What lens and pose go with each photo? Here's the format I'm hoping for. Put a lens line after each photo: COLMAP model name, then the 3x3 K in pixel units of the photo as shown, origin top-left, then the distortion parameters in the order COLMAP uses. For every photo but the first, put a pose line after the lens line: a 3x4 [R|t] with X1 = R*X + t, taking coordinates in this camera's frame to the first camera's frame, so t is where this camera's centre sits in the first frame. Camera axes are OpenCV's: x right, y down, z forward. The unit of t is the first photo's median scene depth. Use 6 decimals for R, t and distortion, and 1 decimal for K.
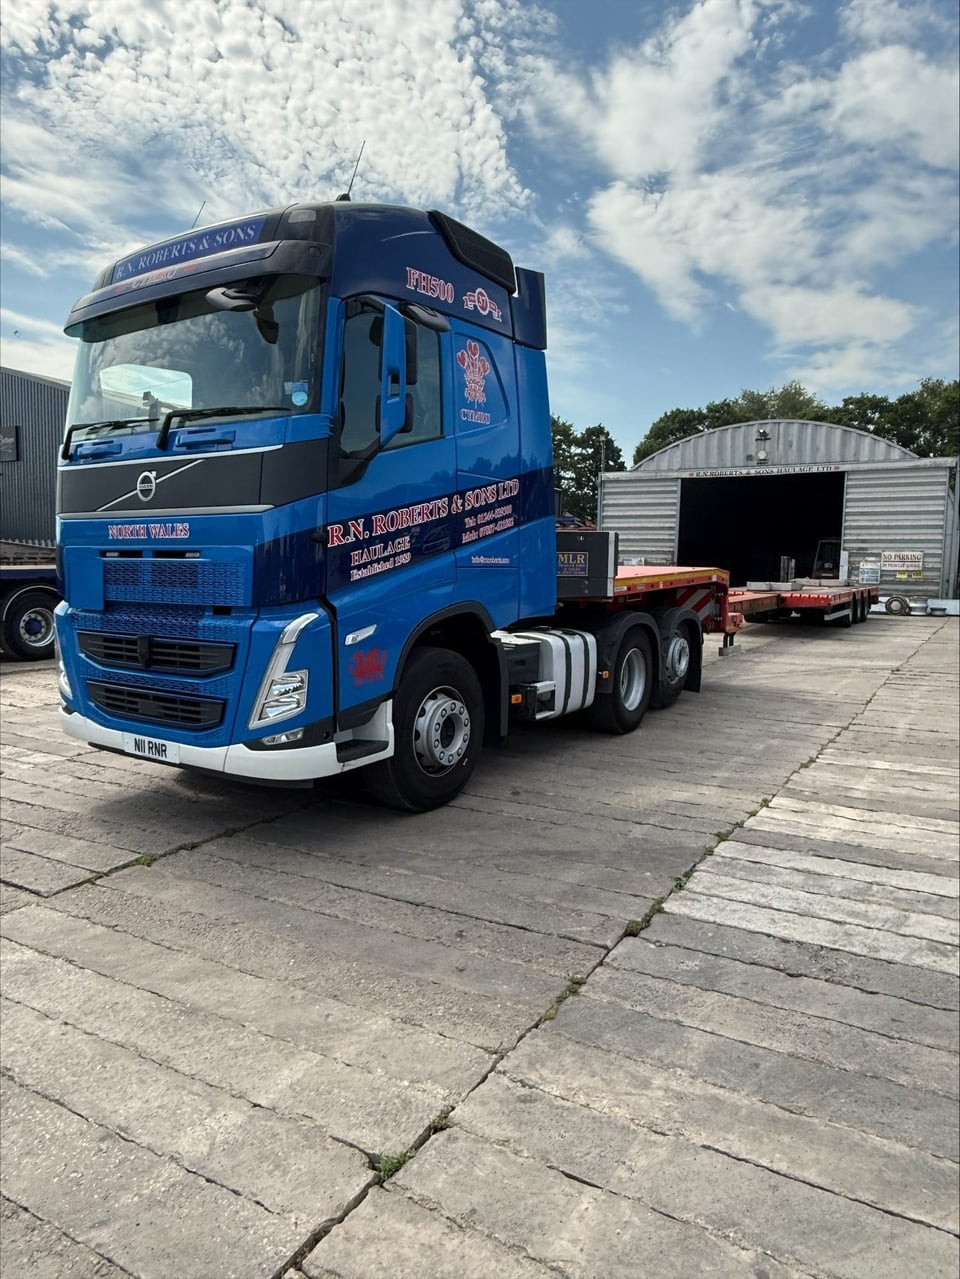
lens RADIAL K [[838.5, 0, 481.5], [0, 838.5, 638.0], [0, 0, 1]] dist [-0.002158, -0.000250]
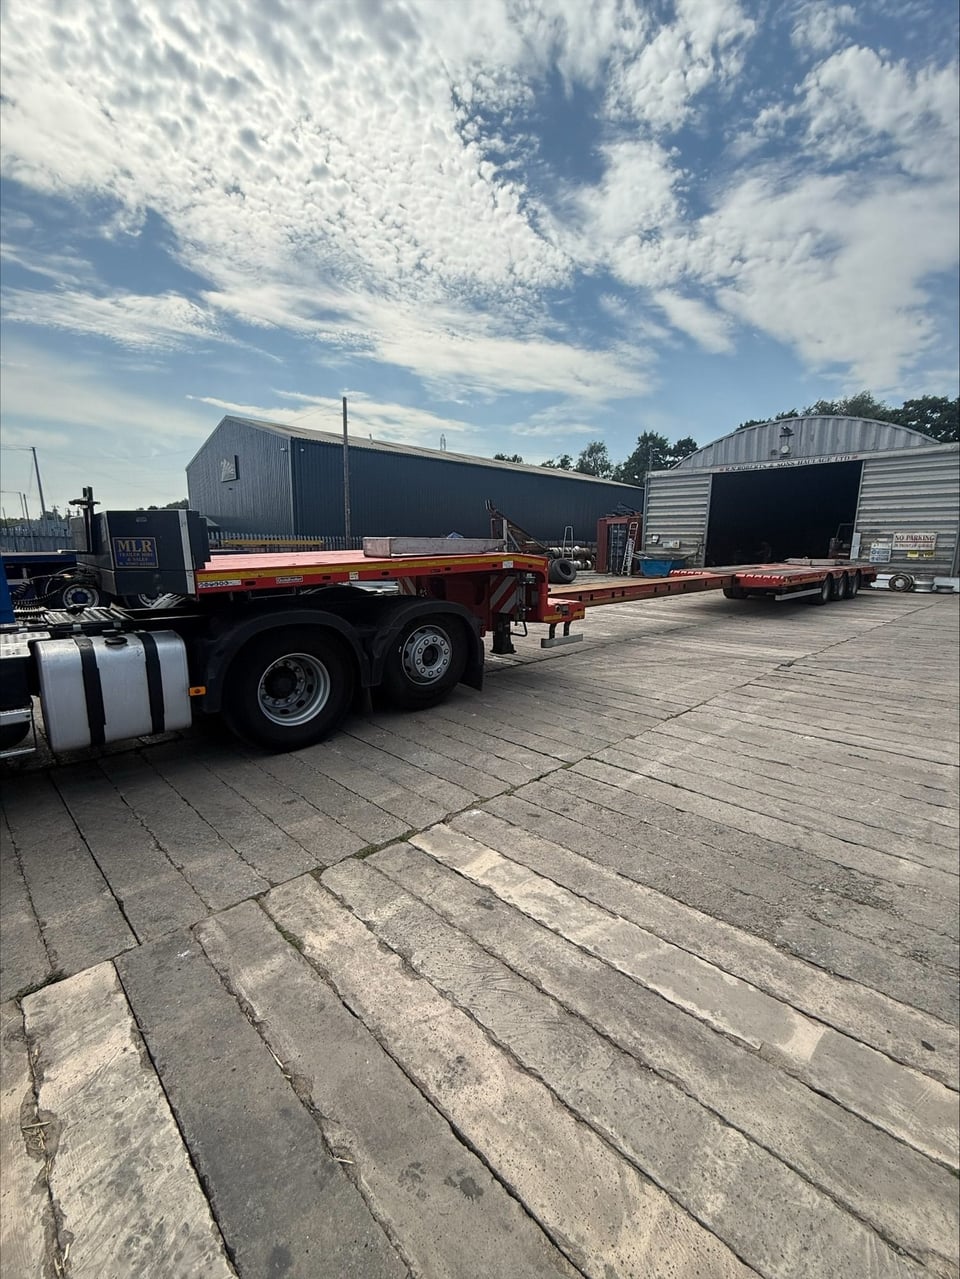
lens RADIAL K [[551.7, 0, 478.7], [0, 551.7, 641.2], [0, 0, 1]] dist [0.001470, -0.000074]
pose [[0.965020, 0.038233, -0.259372, 0.144302], [-0.016626, 0.996243, 0.084993, -0.014100], [0.261647, -0.077708, 0.962030, 0.148812]]
